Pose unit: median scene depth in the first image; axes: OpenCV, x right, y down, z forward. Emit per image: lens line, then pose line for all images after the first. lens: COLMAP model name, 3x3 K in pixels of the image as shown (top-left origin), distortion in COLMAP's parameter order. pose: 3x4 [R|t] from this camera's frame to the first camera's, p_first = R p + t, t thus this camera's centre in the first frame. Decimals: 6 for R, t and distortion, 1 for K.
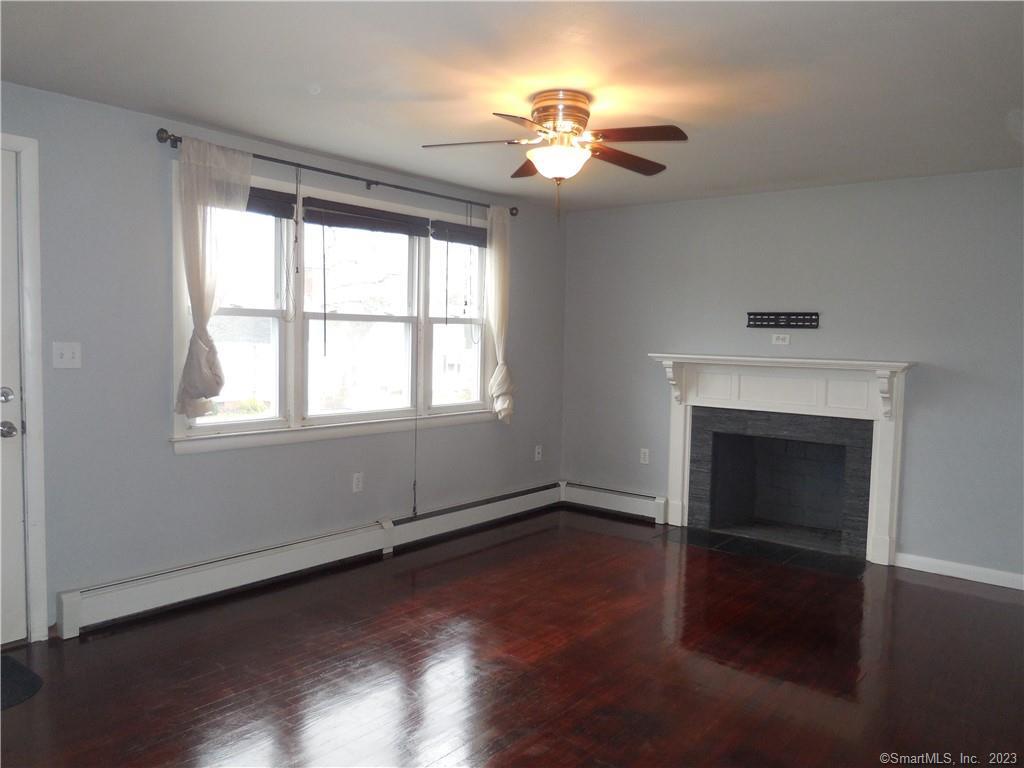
lens RADIAL K [[766.6, 0, 508.2], [0, 766.6, 387.2], [0, 0, 1]] dist [-0.017065, 0.009065]
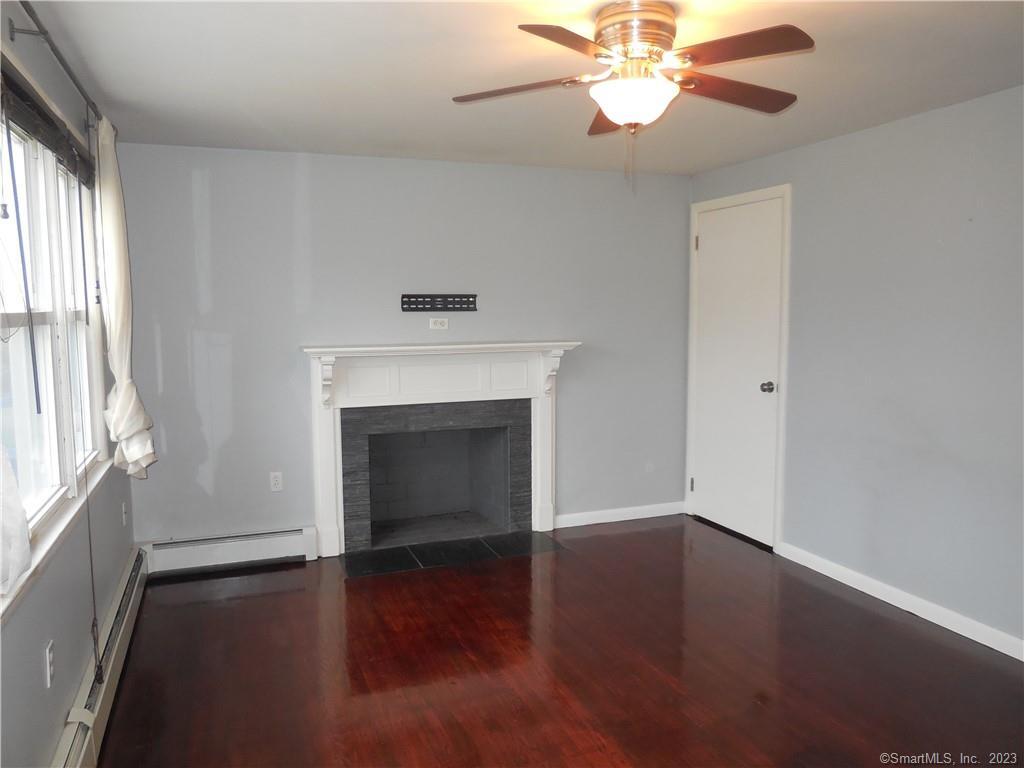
lens RADIAL K [[766.6, 0, 508.2], [0, 766.6, 387.2], [0, 0, 1]] dist [-0.017065, 0.009065]
pose [[0.513664, -0.114682, 0.850292, -0.387058], [0.080057, 0.993110, 0.085581, -0.057735], [-0.854248, 0.024112, 0.519306, 0.442697]]
